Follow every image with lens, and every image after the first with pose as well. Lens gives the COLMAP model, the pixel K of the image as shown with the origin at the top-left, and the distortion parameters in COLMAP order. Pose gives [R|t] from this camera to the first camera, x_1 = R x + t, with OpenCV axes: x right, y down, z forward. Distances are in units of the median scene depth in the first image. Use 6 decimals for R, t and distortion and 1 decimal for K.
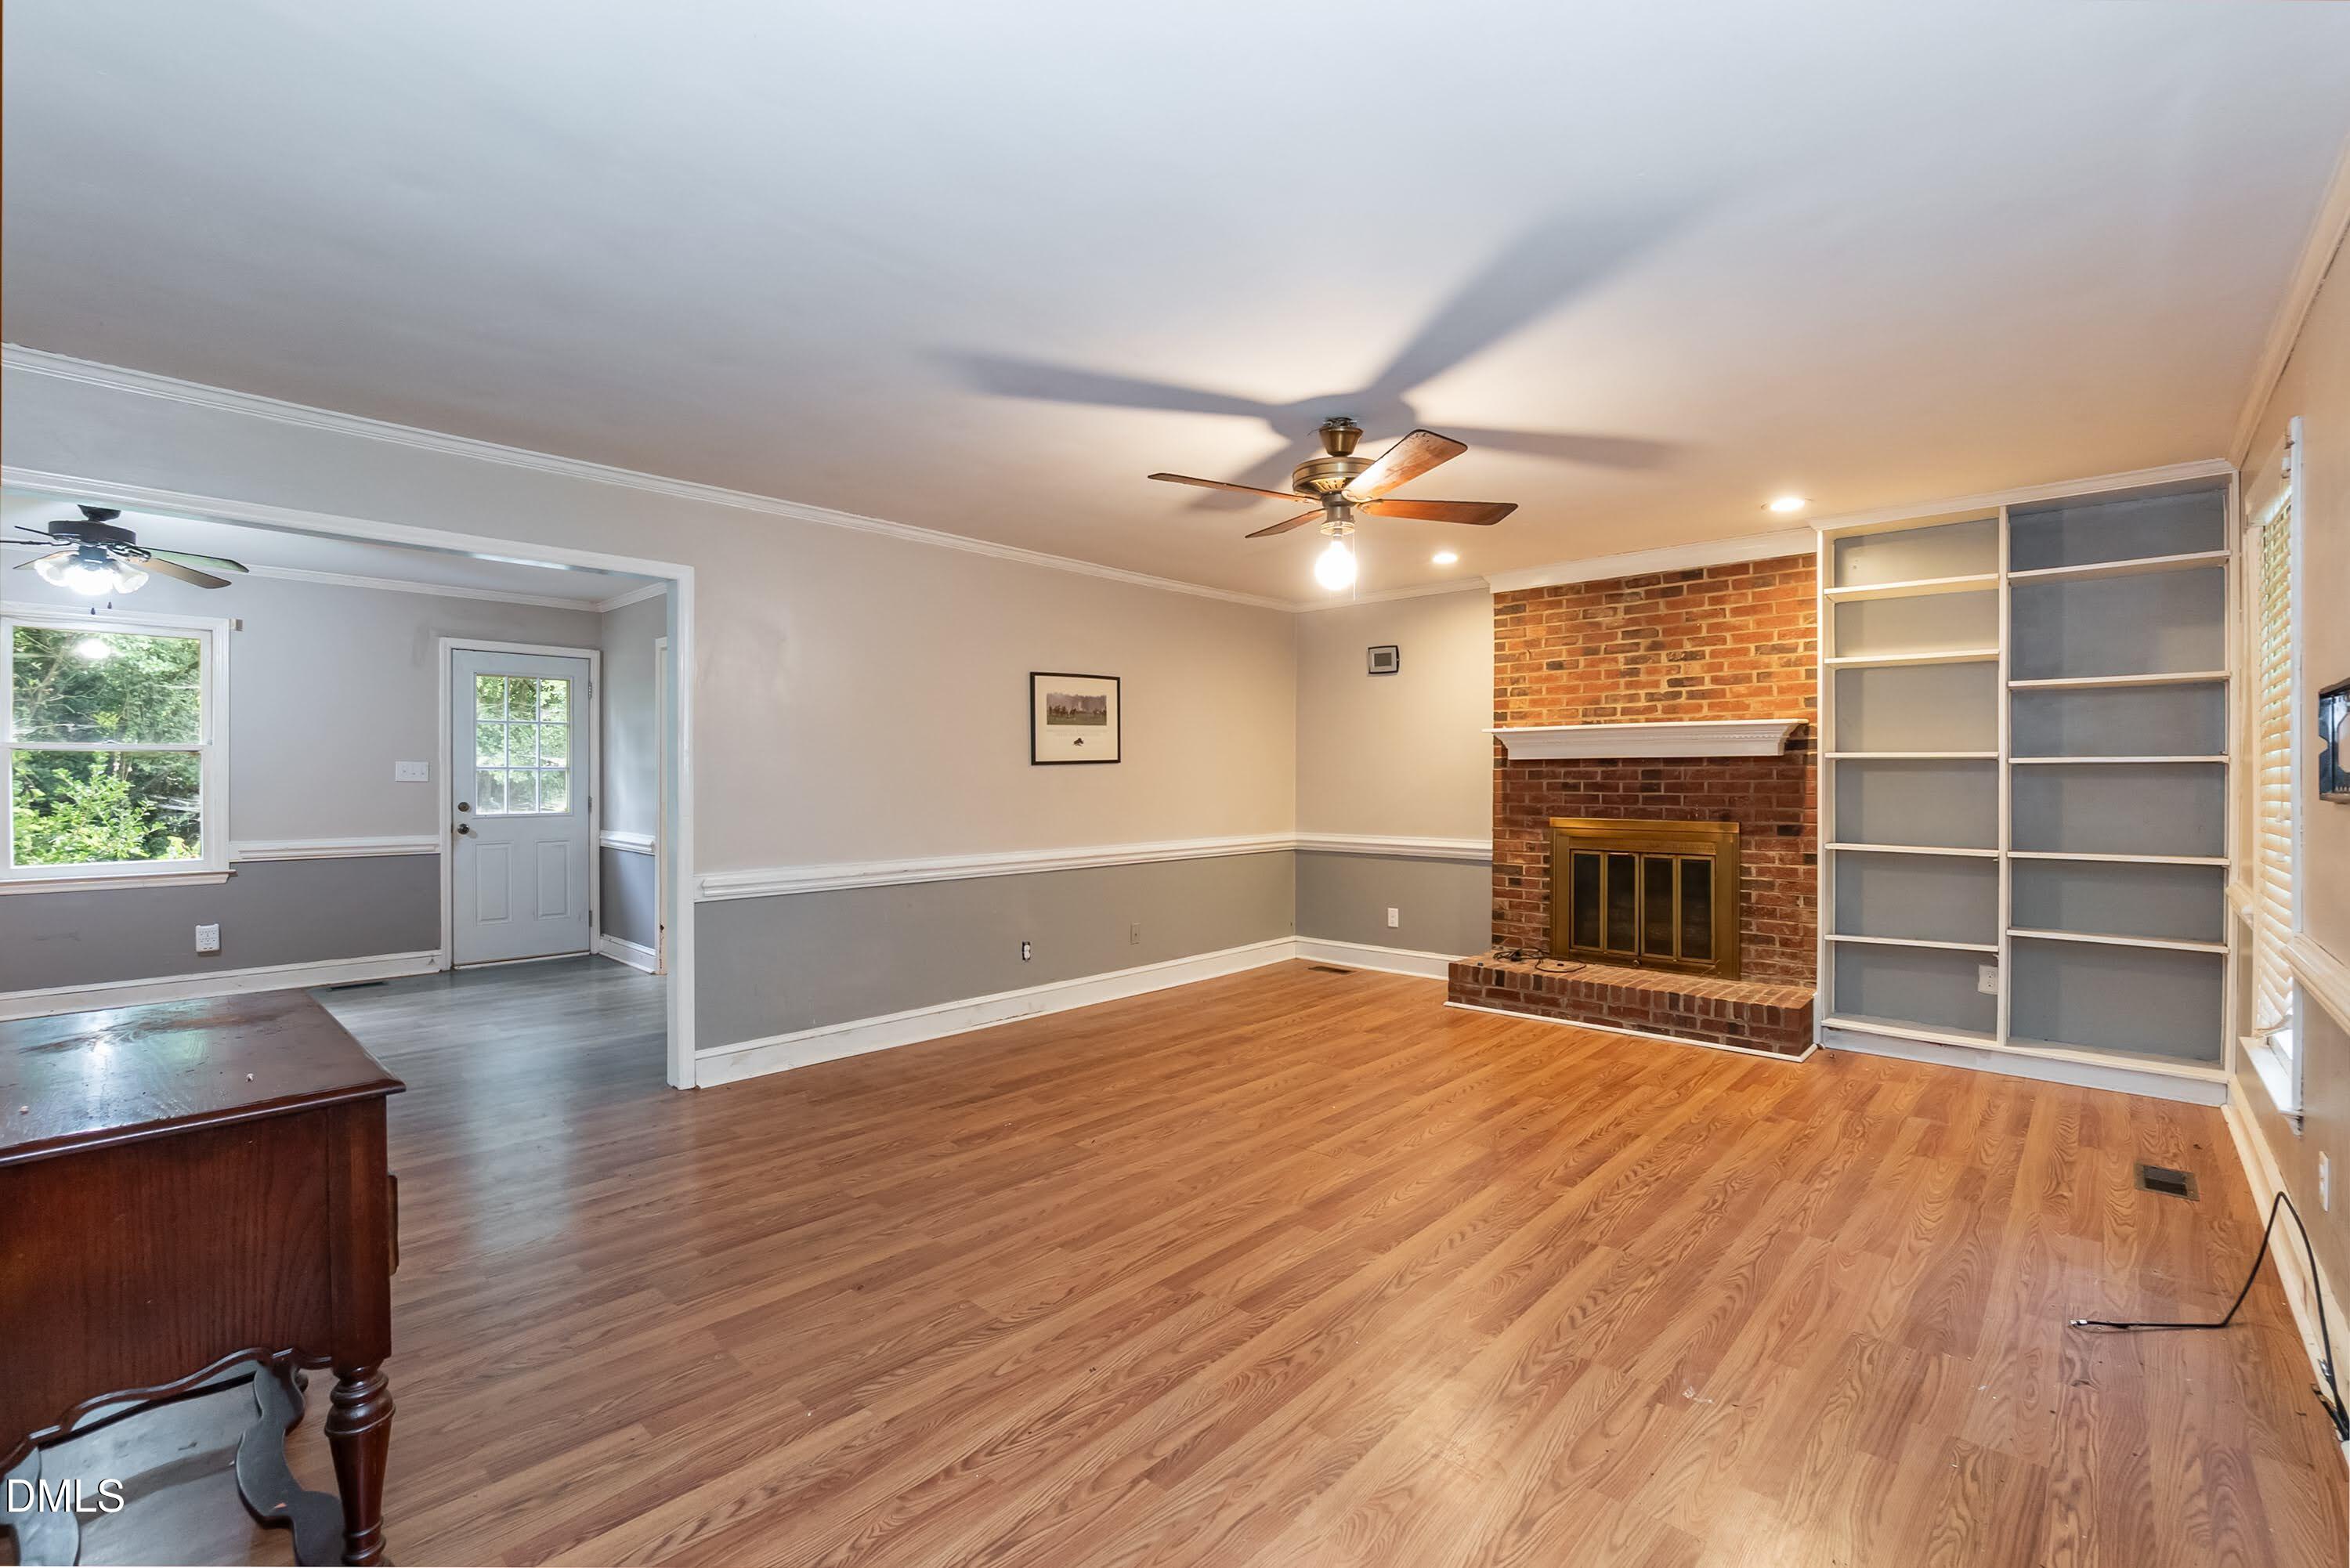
lens RADIAL K [[1033.4, 0, 1179.4], [0, 1033.4, 782.8], [0, 0, 1]] dist [-0.002839, -0.000307]
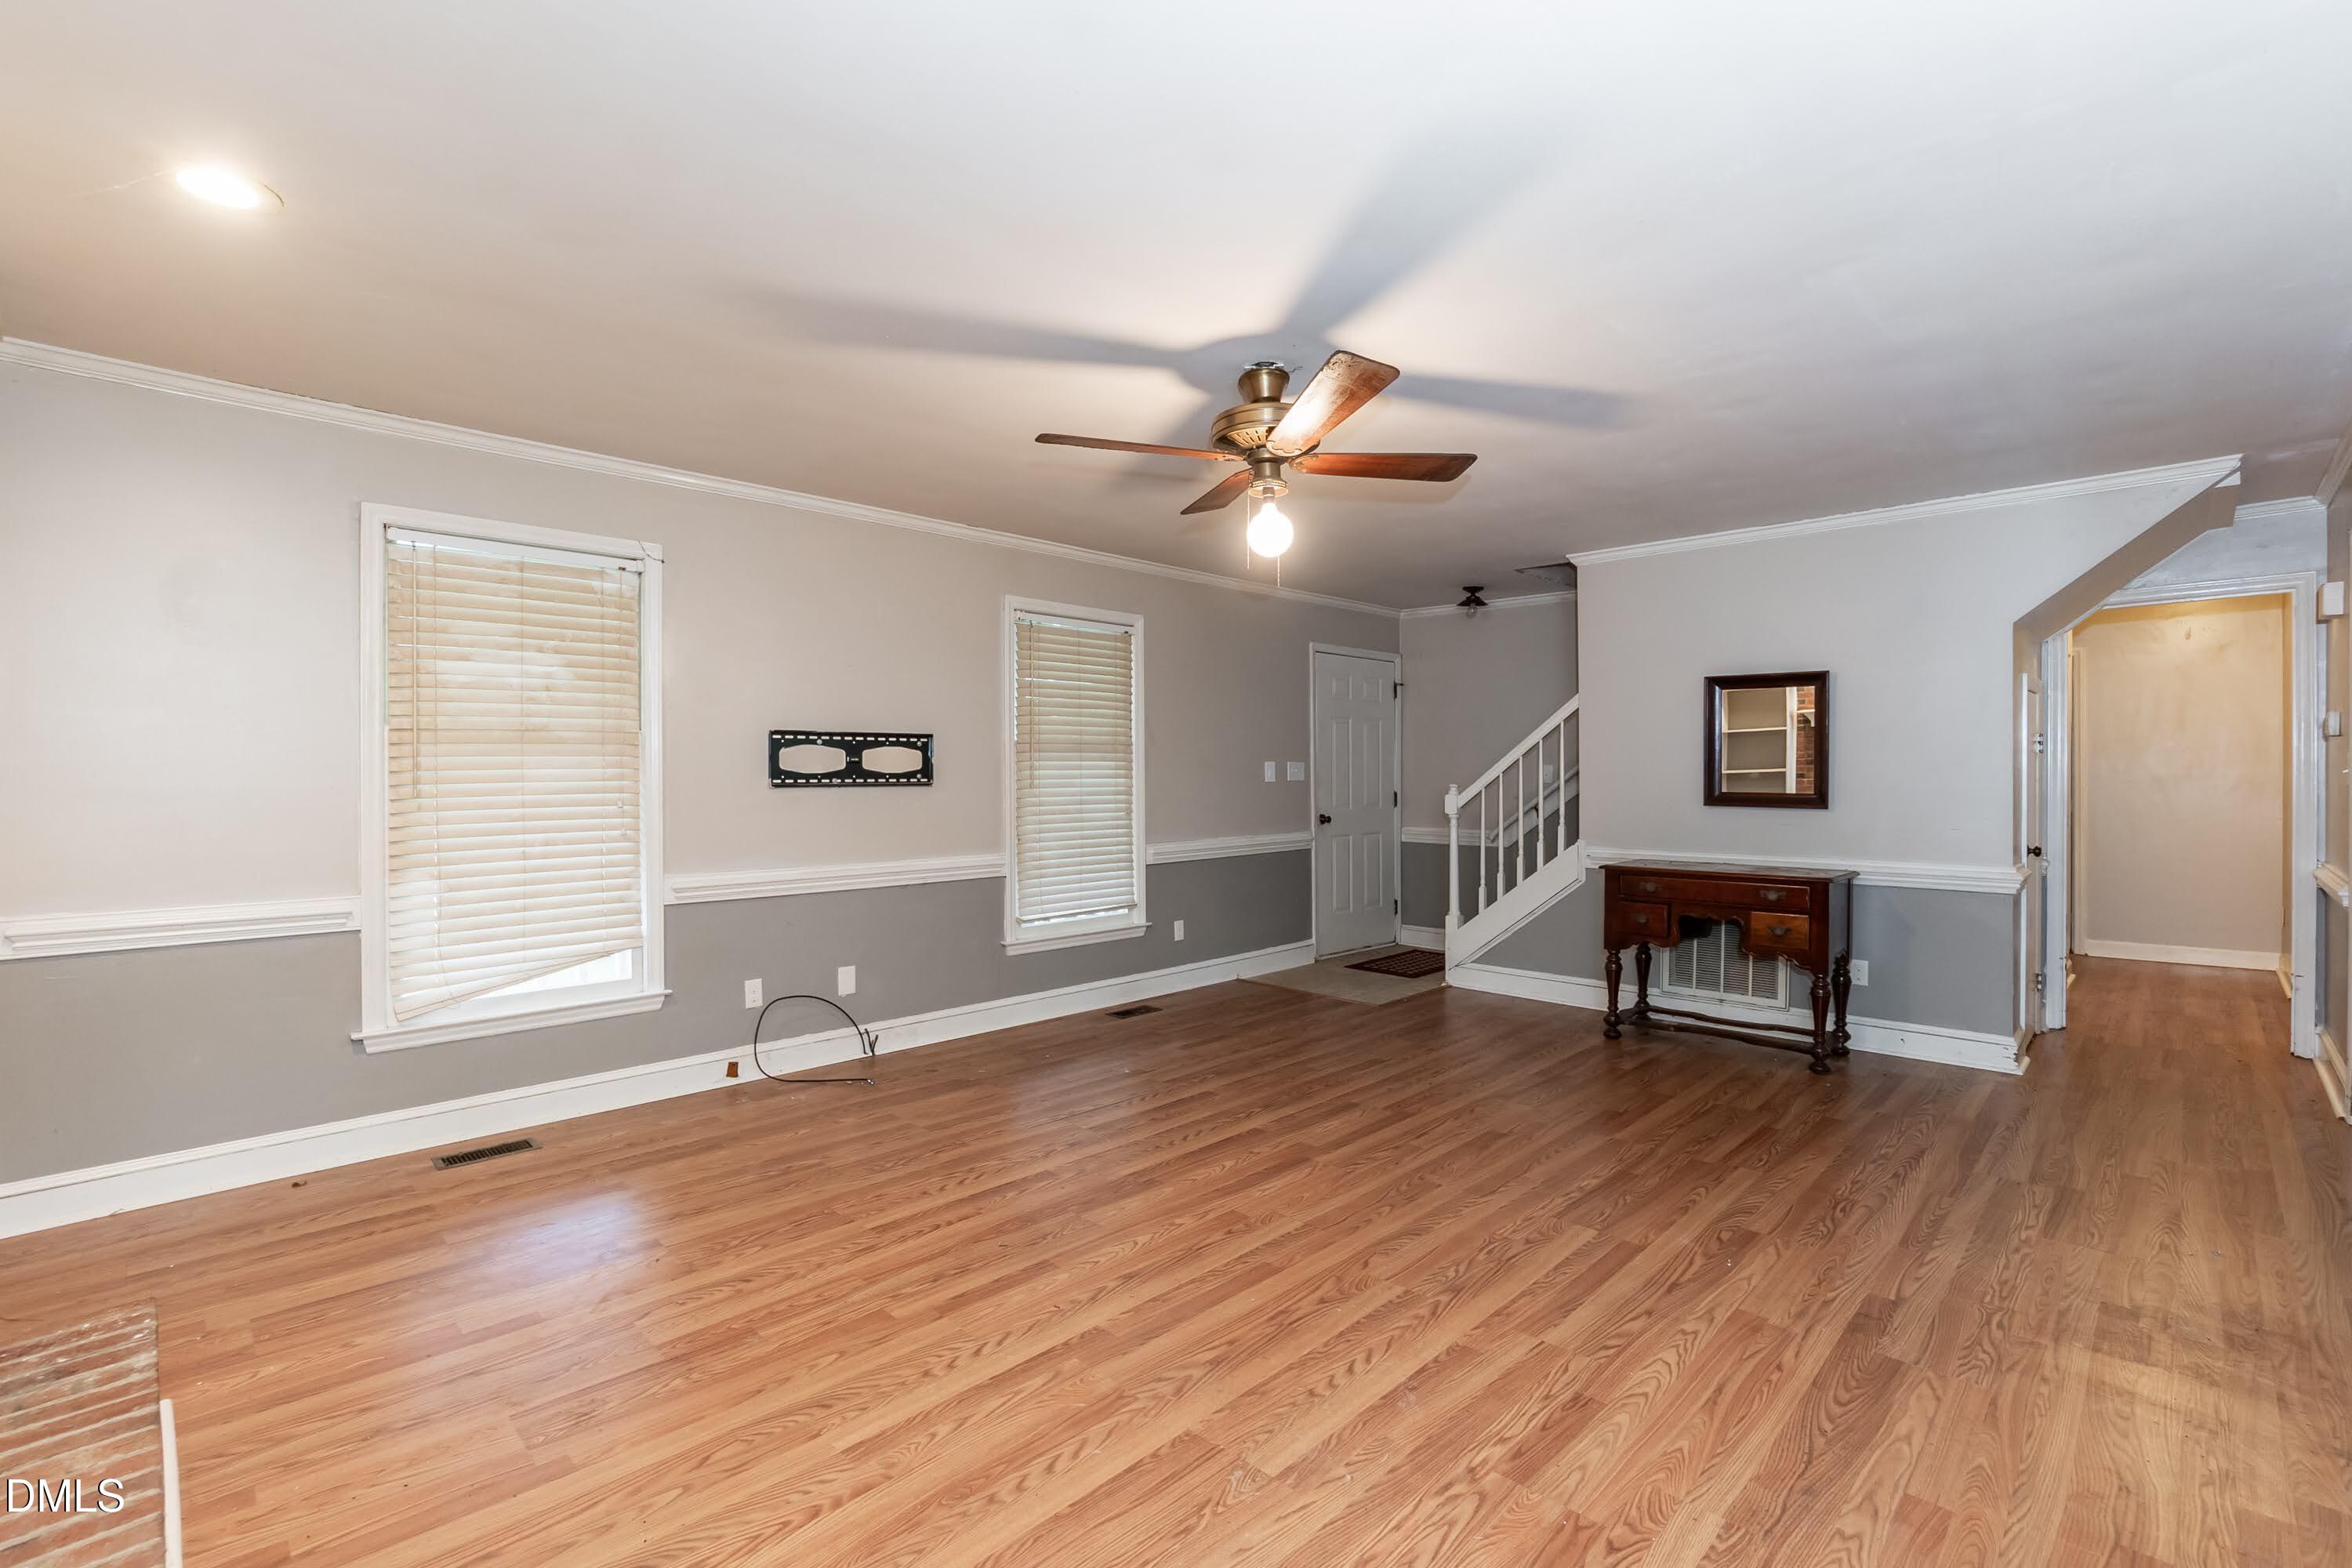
lens RADIAL K [[1034.4, 0, 1171.0], [0, 1034.4, 778.6], [0, 0, 1]] dist [-0.002839, -0.000307]
pose [[-0.998953, 0.001297, 0.045725, 0.182043], [0.001819, 0.999934, 0.011383, -0.005391], [-0.045708, 0.011454, -0.998889, 1.737268]]
